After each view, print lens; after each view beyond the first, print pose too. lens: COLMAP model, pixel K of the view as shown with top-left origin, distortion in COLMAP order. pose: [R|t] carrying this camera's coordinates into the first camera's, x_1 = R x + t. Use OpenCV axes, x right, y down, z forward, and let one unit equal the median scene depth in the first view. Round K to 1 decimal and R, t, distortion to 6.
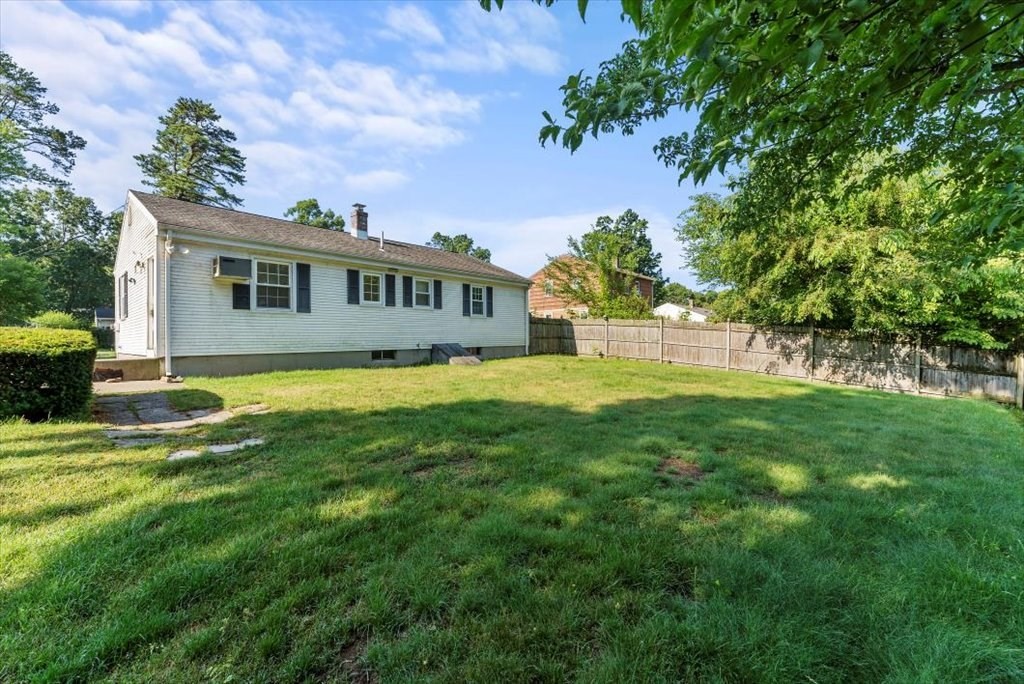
lens RADIAL K [[412.3, 0, 510.1], [0, 412.3, 346.4], [0, 0, 1]] dist [0.000677, -0.000240]
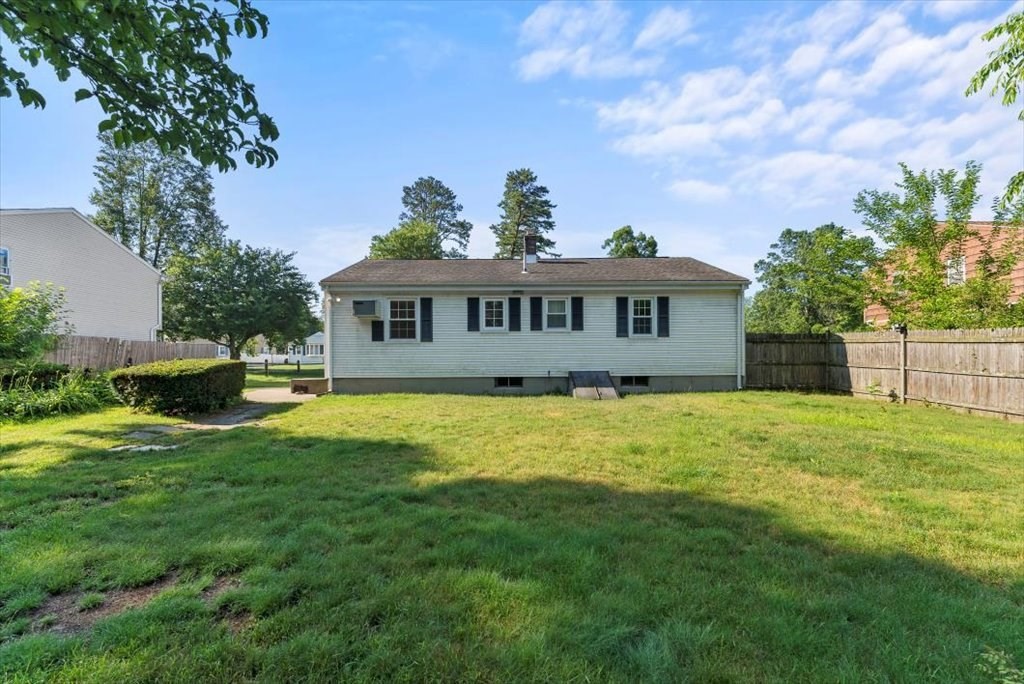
lens RADIAL K [[420.9, 0, 512.3], [0, 420.9, 367.8], [0, 0, 1]] dist [0.000636, -0.000236]
pose [[0.670960, 0.012753, -0.741384, 0.382497], [-0.015419, 0.999876, 0.003246, -0.014216], [0.741333, 0.009253, 0.671073, 0.313174]]
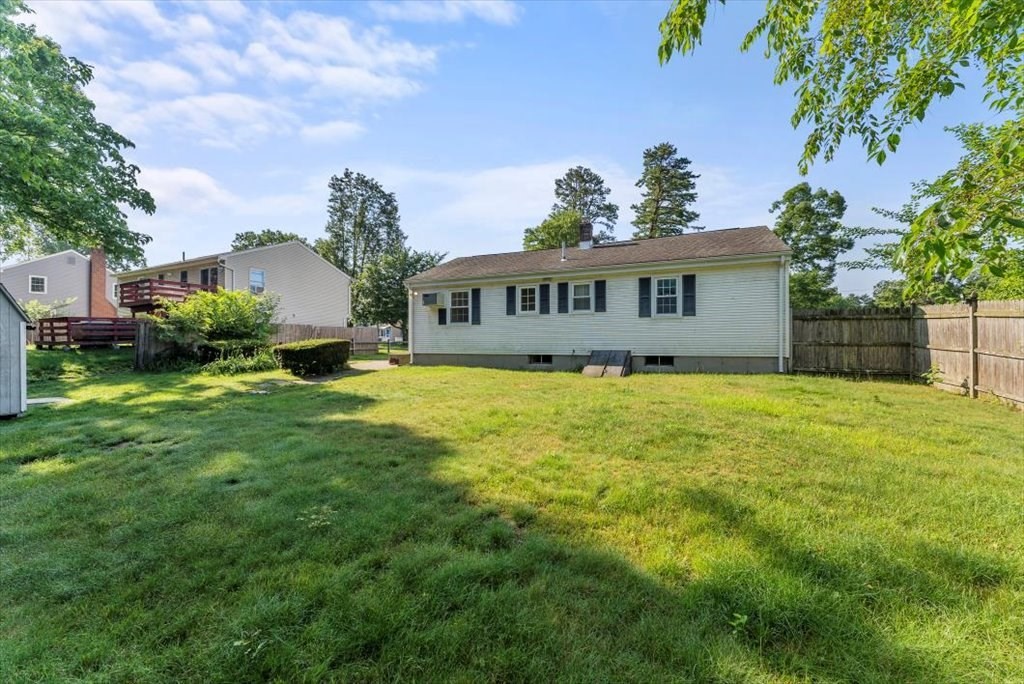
lens RADIAL K [[412.3, 0, 510.1], [0, 412.3, 346.4], [0, 0, 1]] dist [0.000677, -0.000240]
pose [[0.291961, 0.014922, -0.956314, 0.634671], [-0.021274, 0.999732, 0.009104, -0.019088], [0.956194, 0.017686, 0.292201, 0.545337]]
